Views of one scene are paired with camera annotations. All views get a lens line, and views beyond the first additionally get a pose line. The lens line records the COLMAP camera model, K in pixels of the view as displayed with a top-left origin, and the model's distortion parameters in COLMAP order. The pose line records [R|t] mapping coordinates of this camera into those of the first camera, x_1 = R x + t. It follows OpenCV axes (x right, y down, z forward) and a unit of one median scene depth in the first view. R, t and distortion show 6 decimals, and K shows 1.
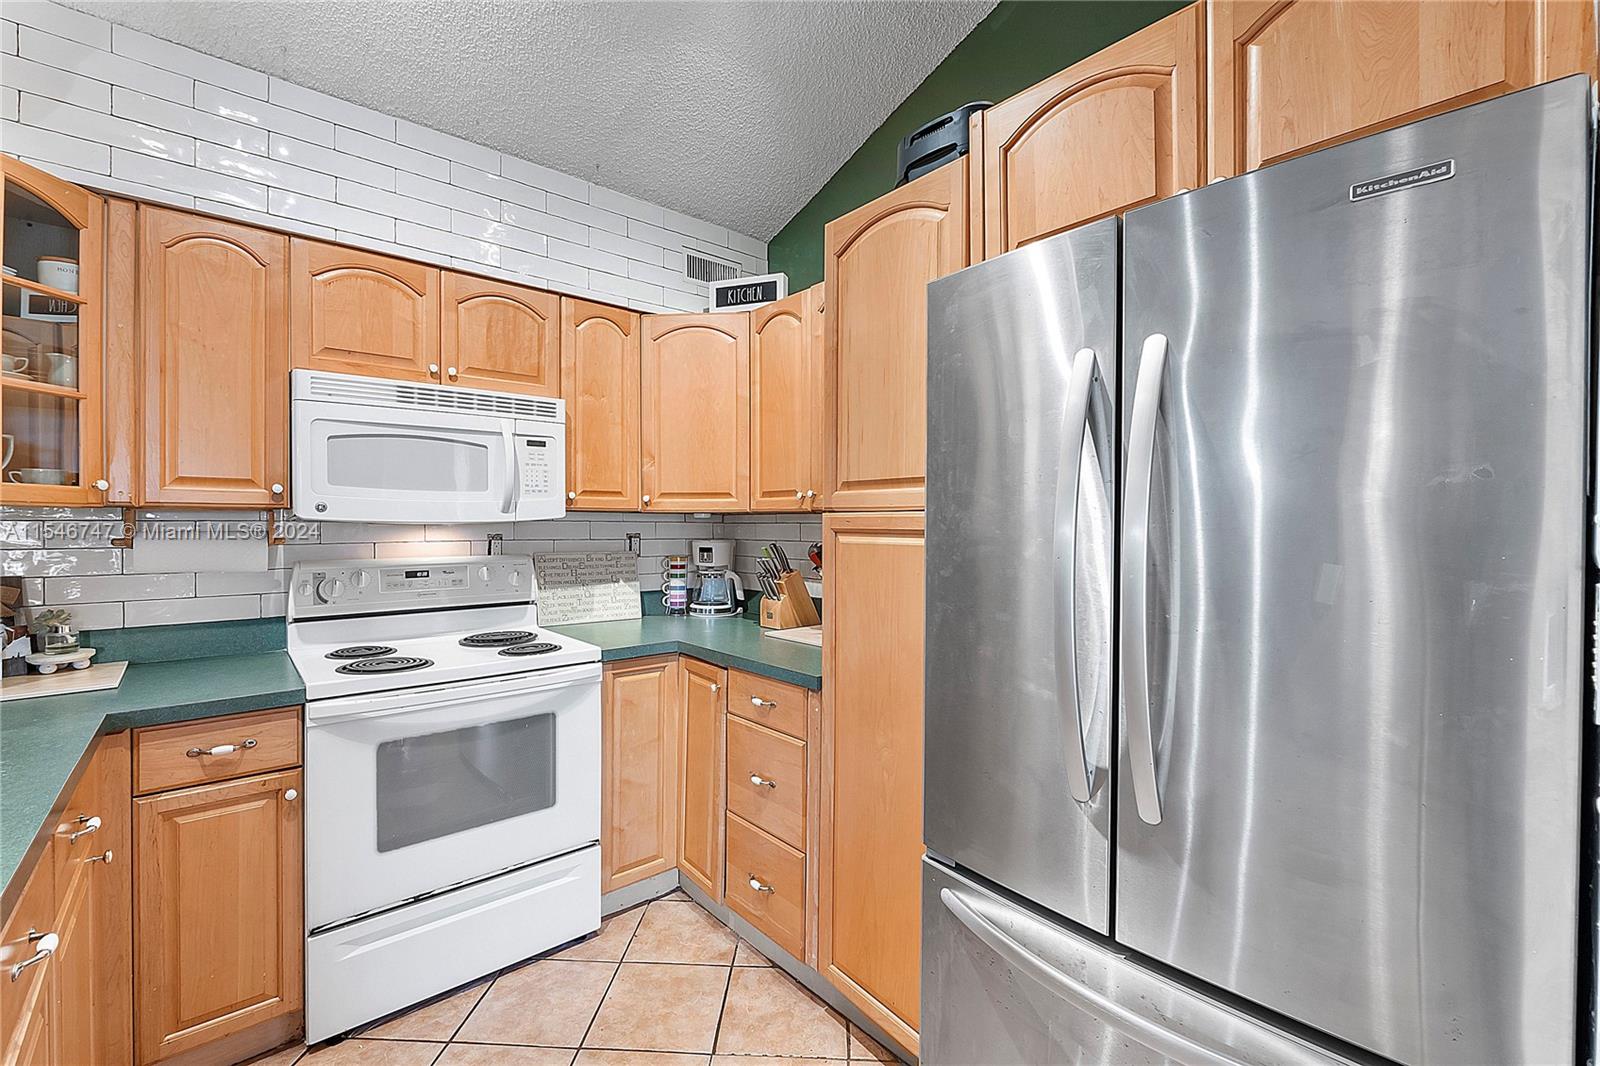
lens RADIAL K [[678.1, 0, 806.3], [0, 678.1, 529.6], [0, 0, 1]] dist [-0.010044, 0.000367]
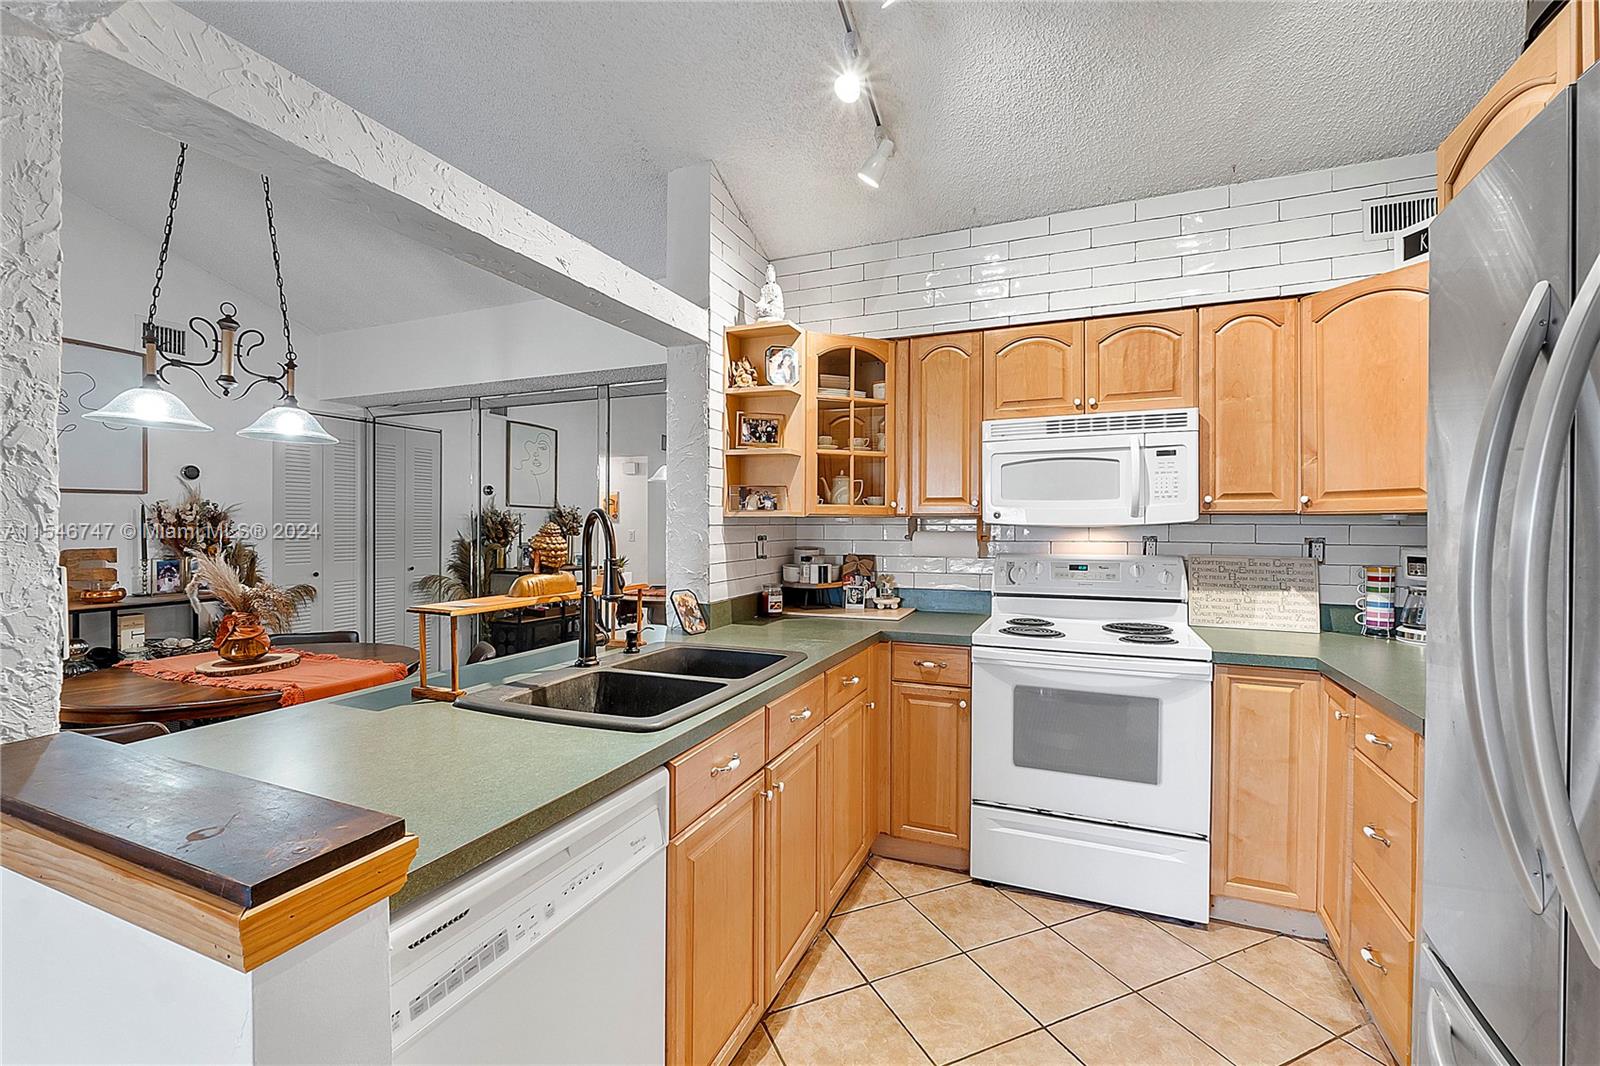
lens RADIAL K [[678.1, 0, 792.6], [0, 678.1, 531.4], [0, 0, 1]] dist [-0.010044, 0.000367]
pose [[0.429887, 0.005831, -0.902864, 0.349048], [-0.009963, 0.999949, 0.001714, 0.003104], [0.902828, 0.008259, 0.429923, -0.006791]]
